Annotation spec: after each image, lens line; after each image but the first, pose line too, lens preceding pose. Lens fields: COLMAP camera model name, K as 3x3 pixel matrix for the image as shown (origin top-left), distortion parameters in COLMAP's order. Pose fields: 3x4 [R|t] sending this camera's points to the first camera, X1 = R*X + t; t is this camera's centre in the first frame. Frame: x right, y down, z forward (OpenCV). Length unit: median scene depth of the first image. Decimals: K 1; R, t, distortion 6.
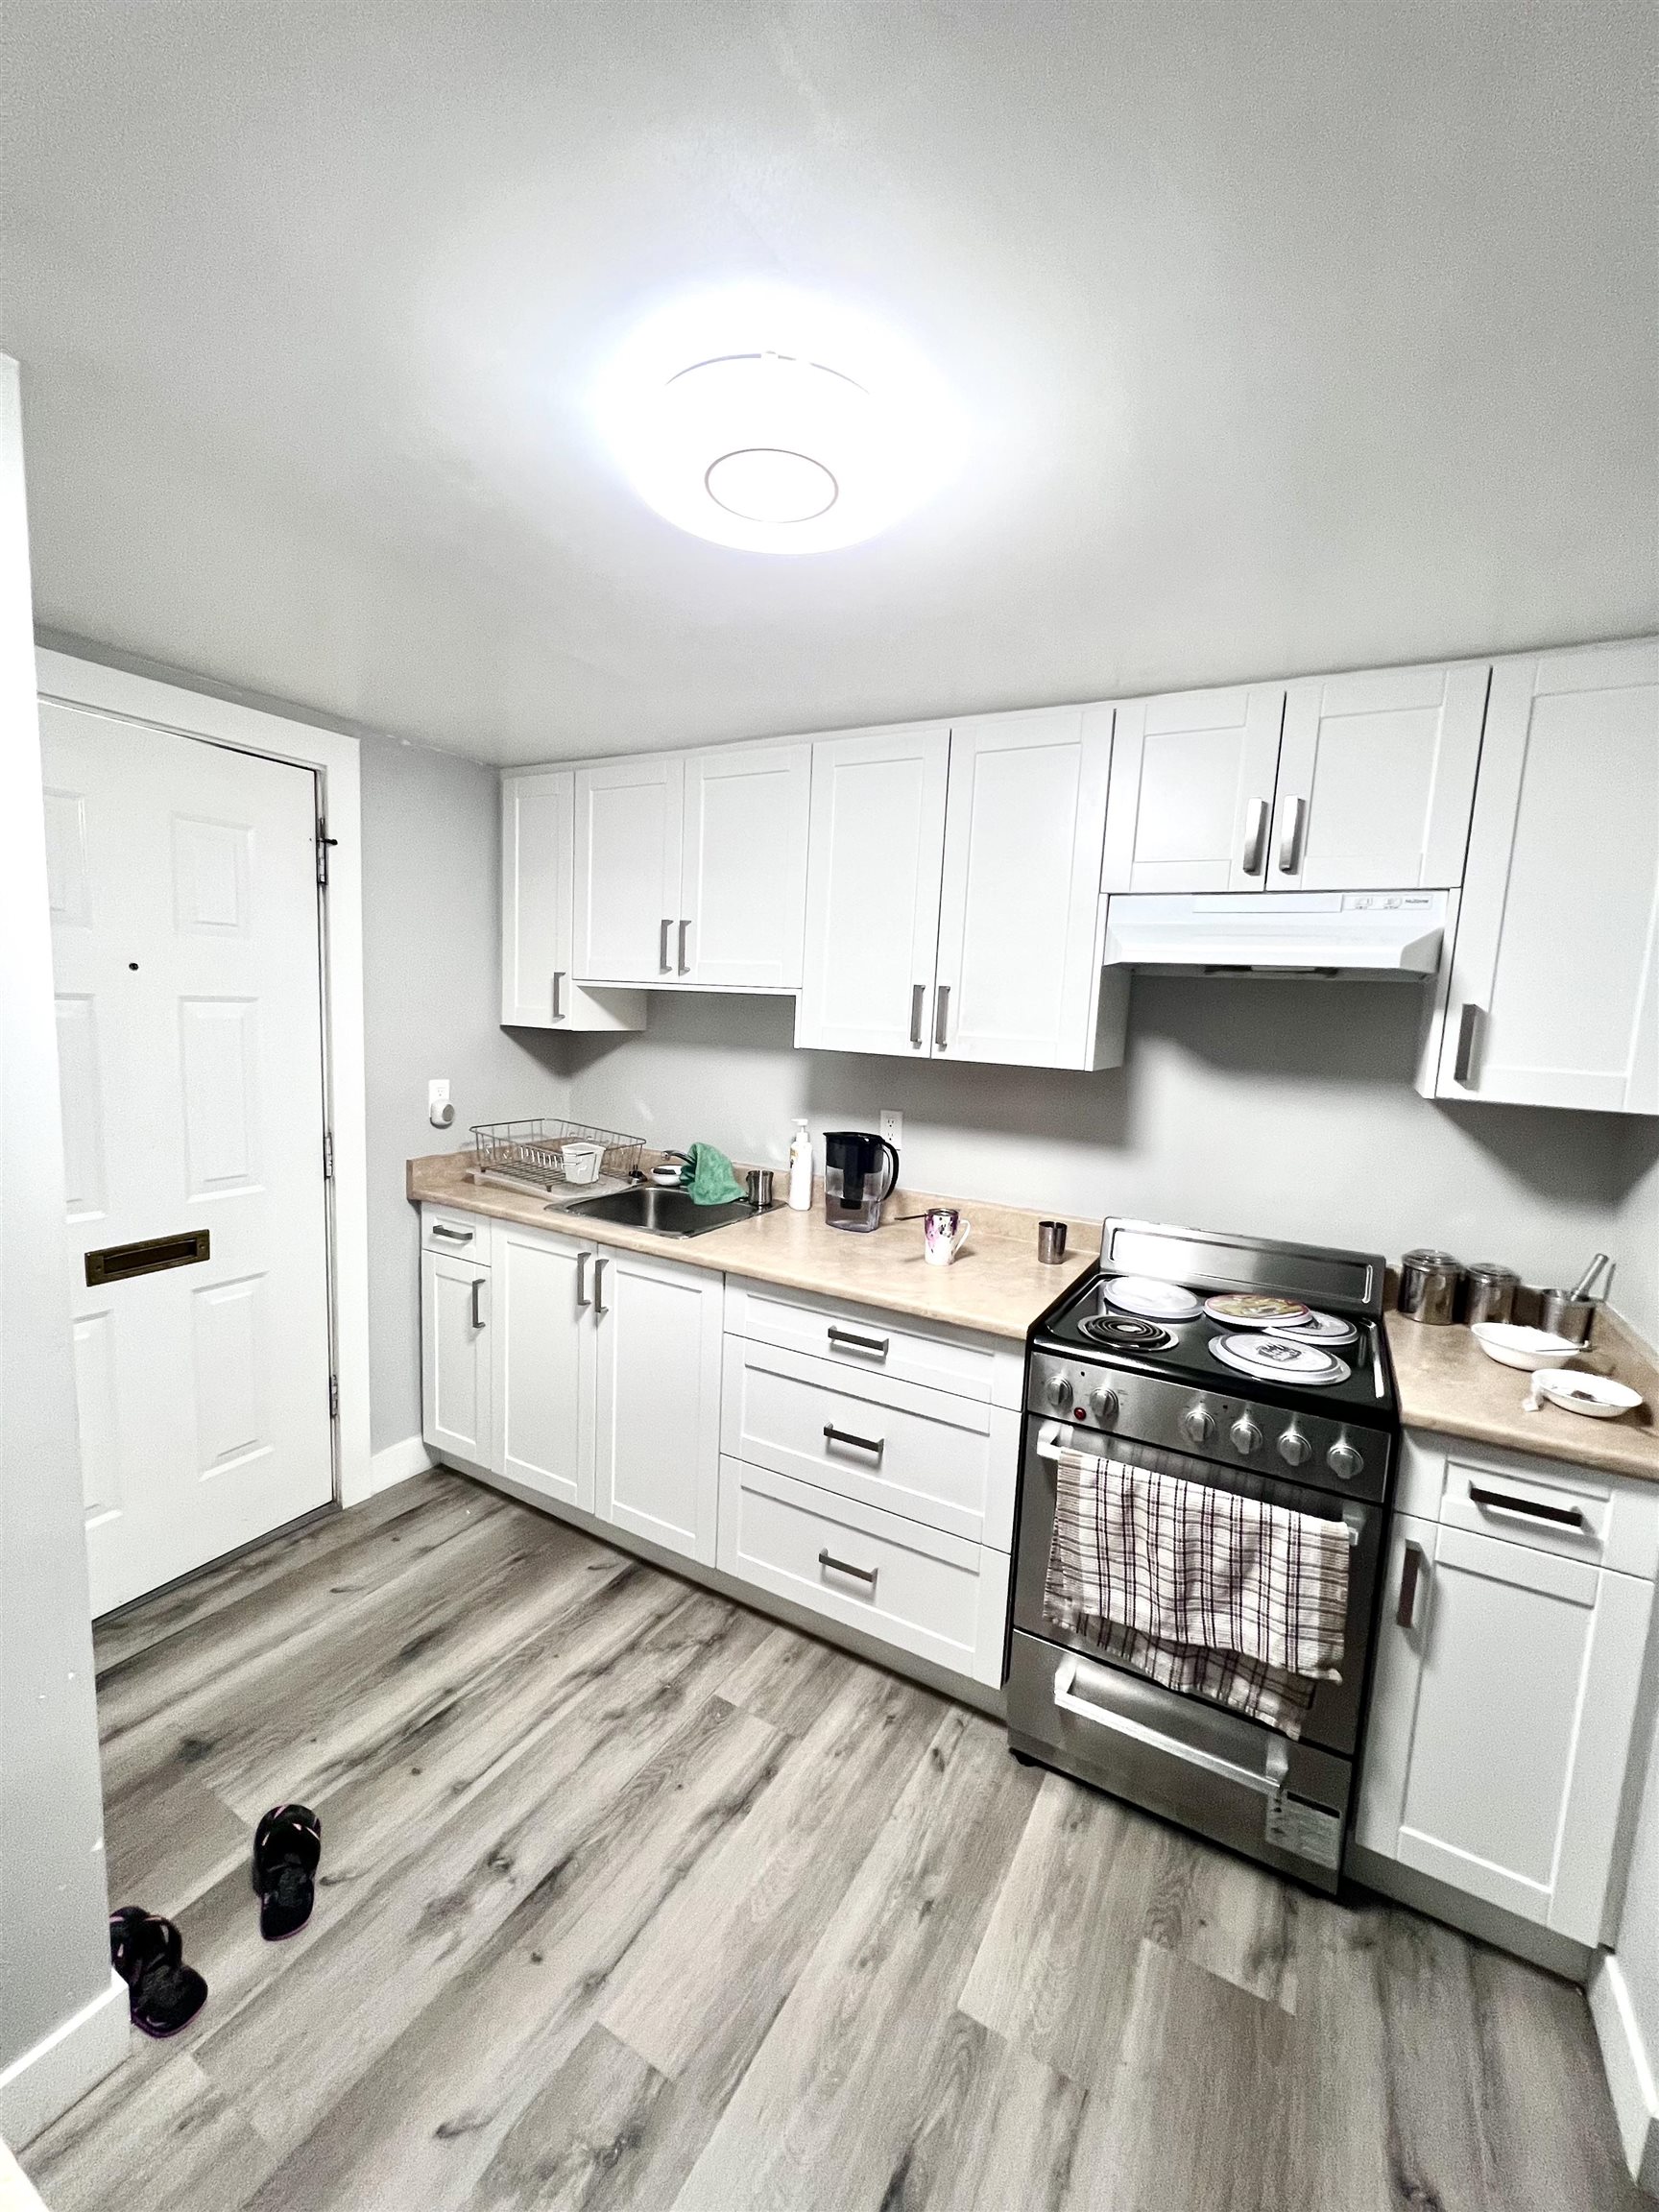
lens RADIAL K [[887.8, 0, 830.2], [0, 887.8, 1106.0], [0, 0, 1]] dist [-0.003151, 0.001508]
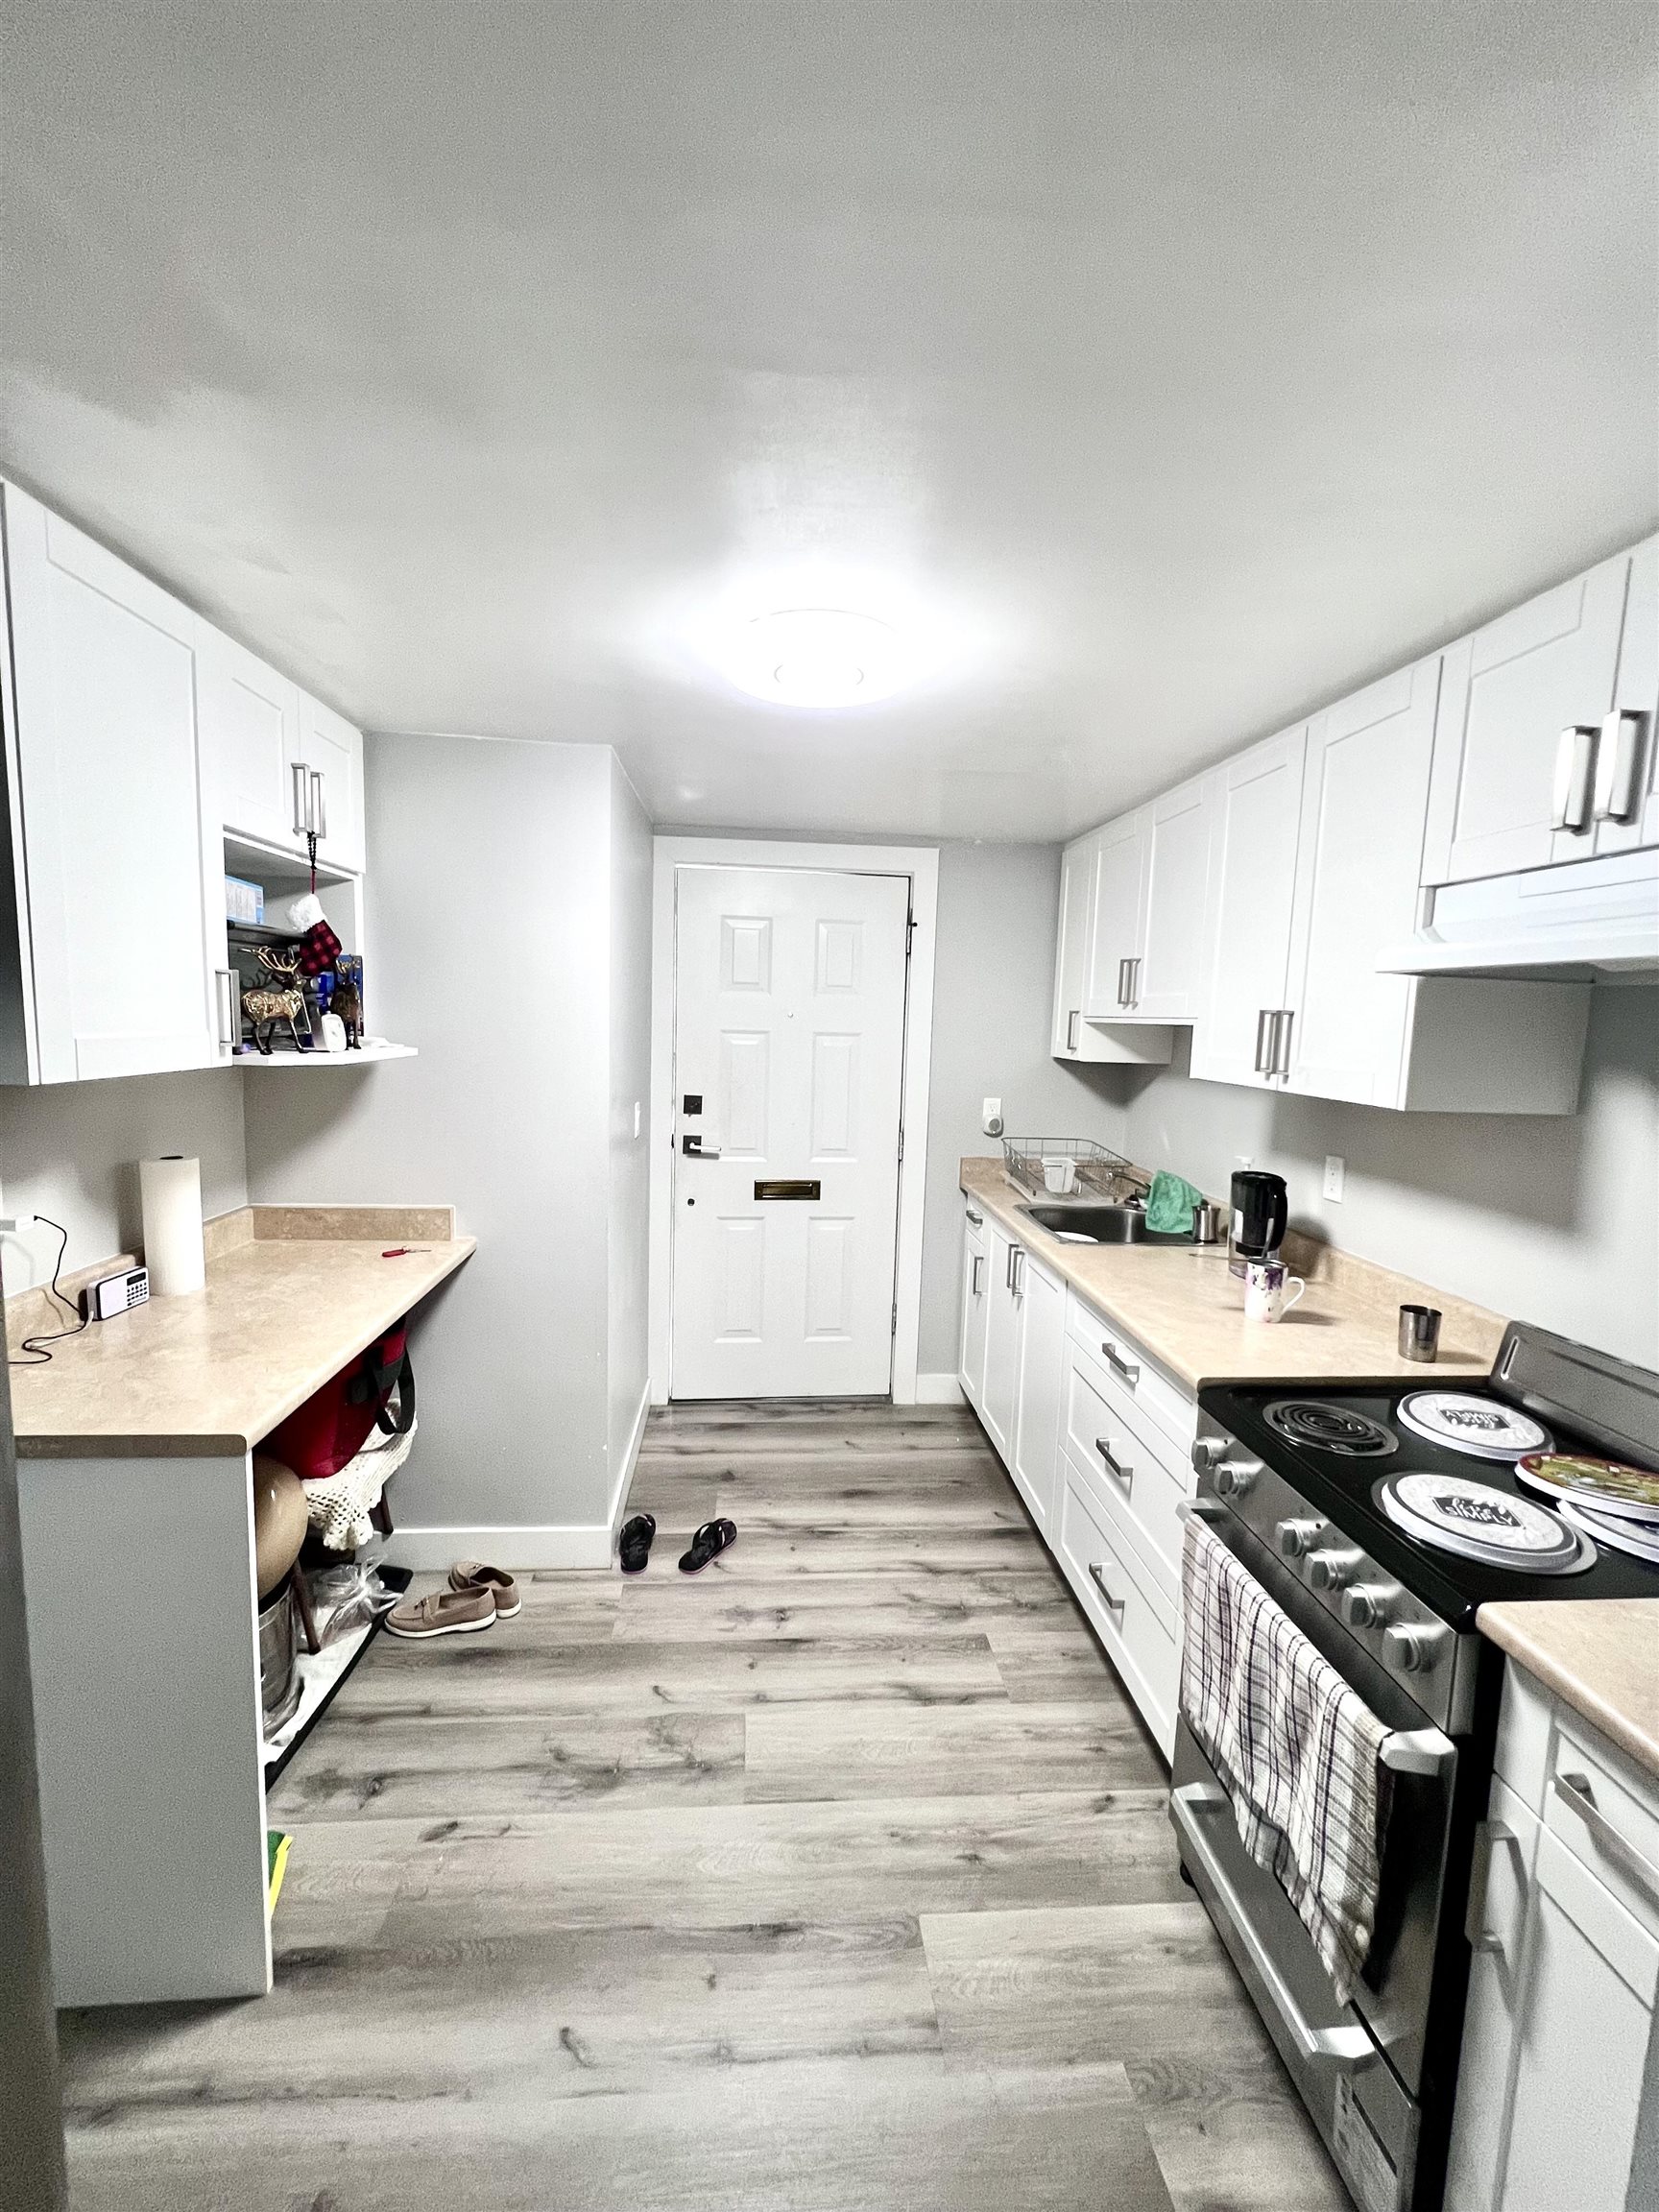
lens RADIAL K [[887.0, 0, 833.1], [0, 887.0, 1105.9], [0, 0, 1]] dist [-0.000485, 0.000443]
pose [[0.566588, 0.056706, -0.822048, 0.695262], [-0.102224, 0.994760, -0.001837, 0.009951], [0.817636, 0.085074, 0.569416, 0.137815]]
